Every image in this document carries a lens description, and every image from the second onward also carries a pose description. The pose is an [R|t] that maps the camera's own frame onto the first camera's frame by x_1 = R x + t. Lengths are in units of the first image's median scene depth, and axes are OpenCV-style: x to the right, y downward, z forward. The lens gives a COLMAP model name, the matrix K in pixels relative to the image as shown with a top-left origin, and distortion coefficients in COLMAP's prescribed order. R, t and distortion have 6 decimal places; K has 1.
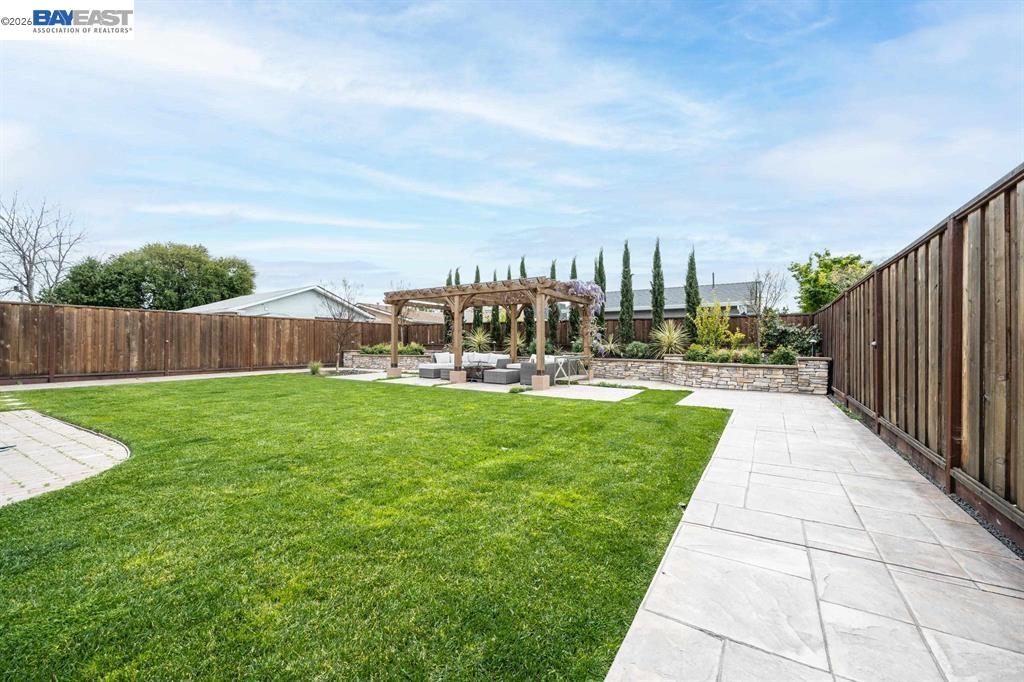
lens RADIAL K [[404.7, 0, 512.0], [0, 404.7, 341.0], [0, 0, 1]] dist [0.000921, 0.000023]
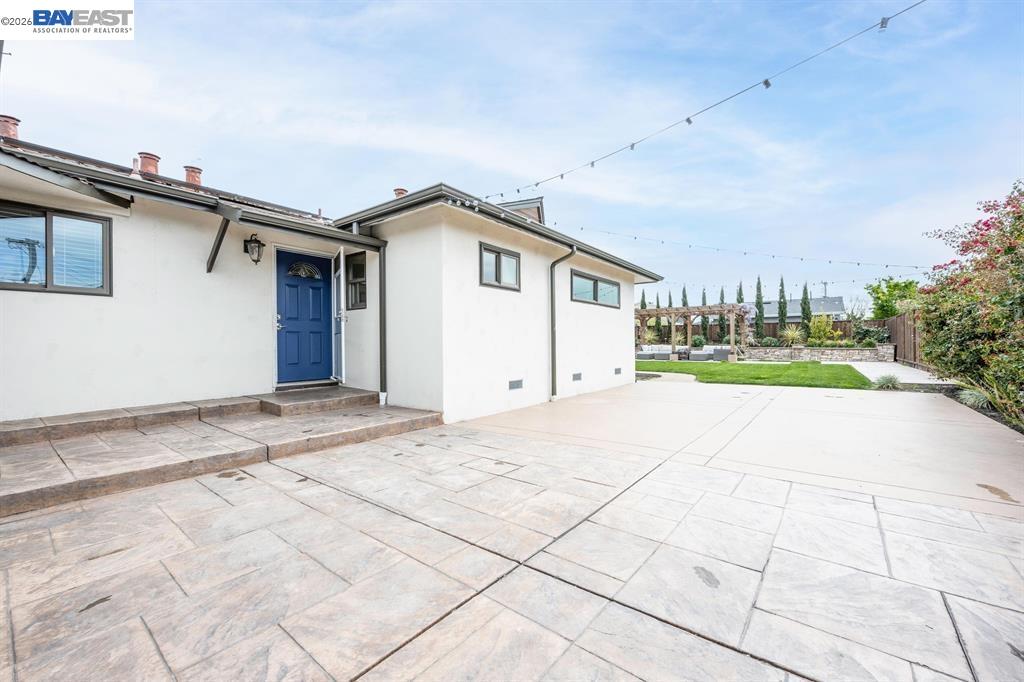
lens RADIAL K [[401.9, 0, 512.0], [0, 401.9, 341.0], [0, 0, 1]] dist [-0.002678, -0.000254]
pose [[0.995781, -0.012454, -0.090911, -0.678669], [0.012791, 0.999913, 0.003128, -0.000953], [0.090864, -0.004278, 0.995854, -0.843830]]
